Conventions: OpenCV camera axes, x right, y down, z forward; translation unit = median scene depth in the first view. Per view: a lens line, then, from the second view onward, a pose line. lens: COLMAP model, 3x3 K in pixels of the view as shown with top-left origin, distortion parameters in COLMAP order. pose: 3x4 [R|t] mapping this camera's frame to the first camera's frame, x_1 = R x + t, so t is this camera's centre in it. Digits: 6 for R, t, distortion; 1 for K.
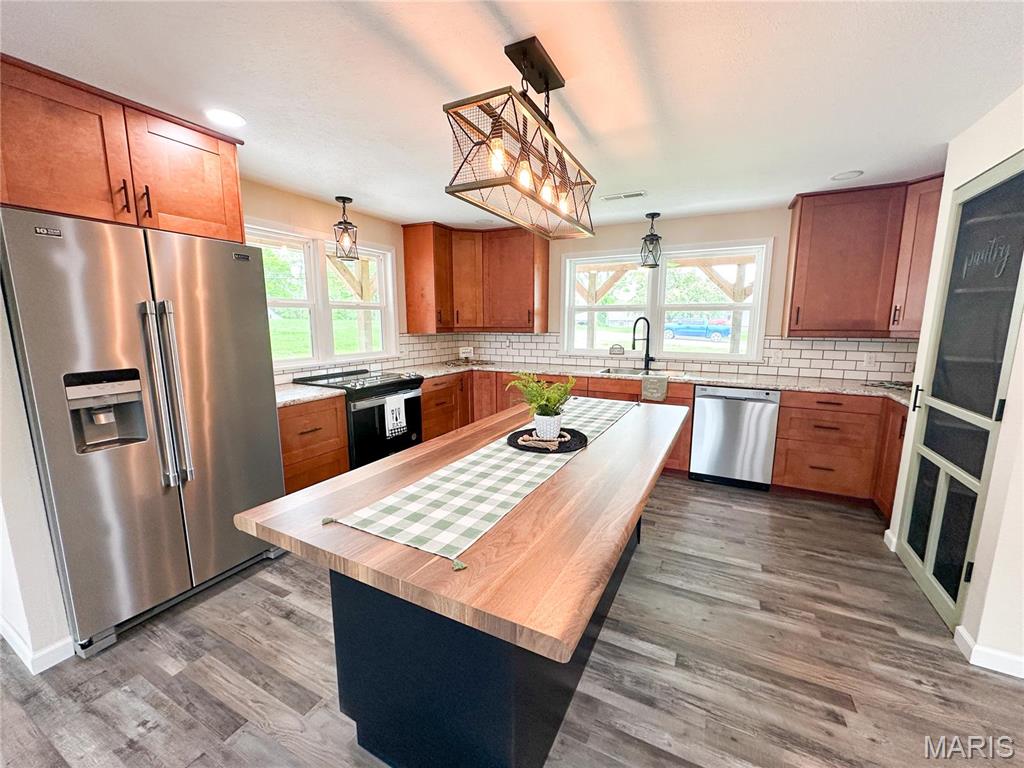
lens RADIAL K [[408.2, 0, 512.4], [0, 408.2, 385.8], [0, 0, 1]] dist [-0.003935, 0.000920]
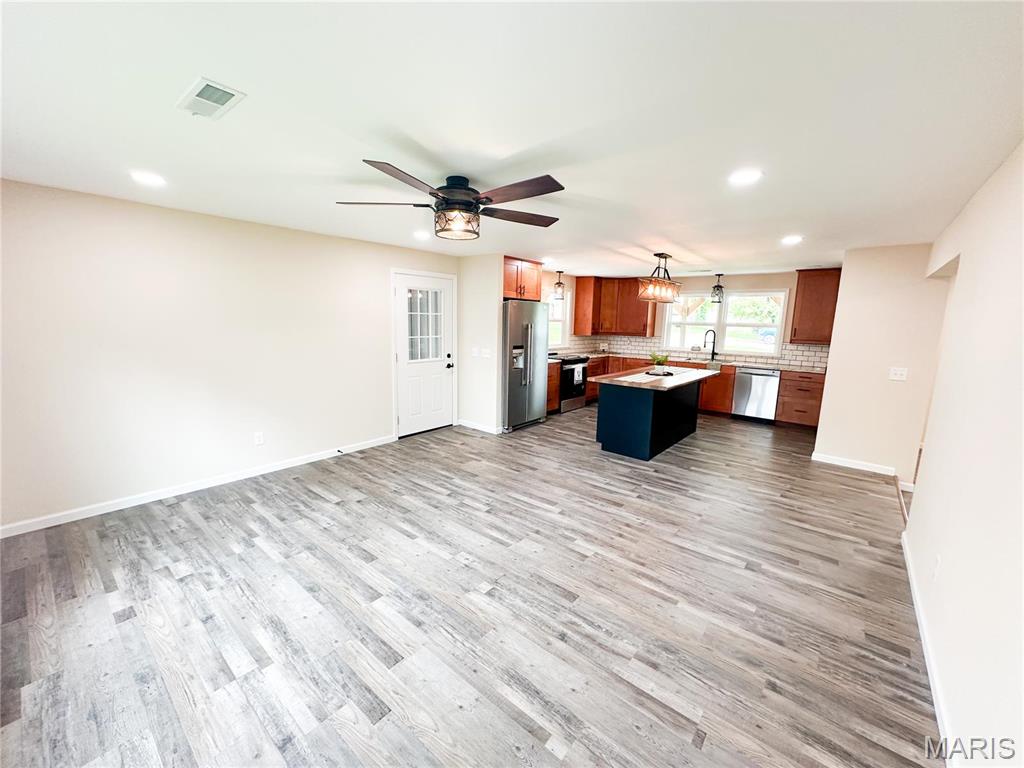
lens RADIAL K [[408.2, 0, 512.4], [0, 408.2, 380.7], [0, 0, 1]] dist [-0.003935, 0.000920]
pose [[0.976075, 0.054543, -0.210480, -0.167138], [-0.056717, 0.998381, -0.004302, 0.129305], [0.209904, 0.016137, 0.977589, -1.078189]]
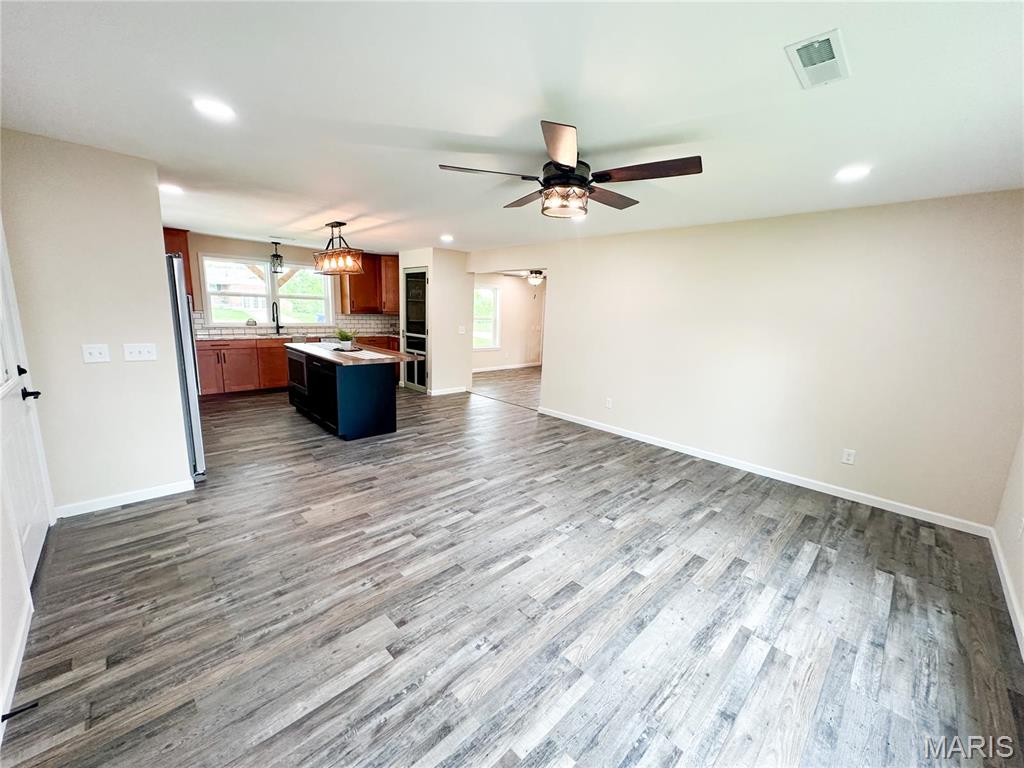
lens RADIAL K [[408.2, 0, 511.5], [0, 408.2, 381.0], [0, 0, 1]] dist [-0.003935, 0.000920]
pose [[0.316676, -0.155341, 0.935727, -1.153825], [0.113520, 0.985615, 0.125205, 0.060566], [-0.941716, 0.066574, 0.329755, -0.523825]]
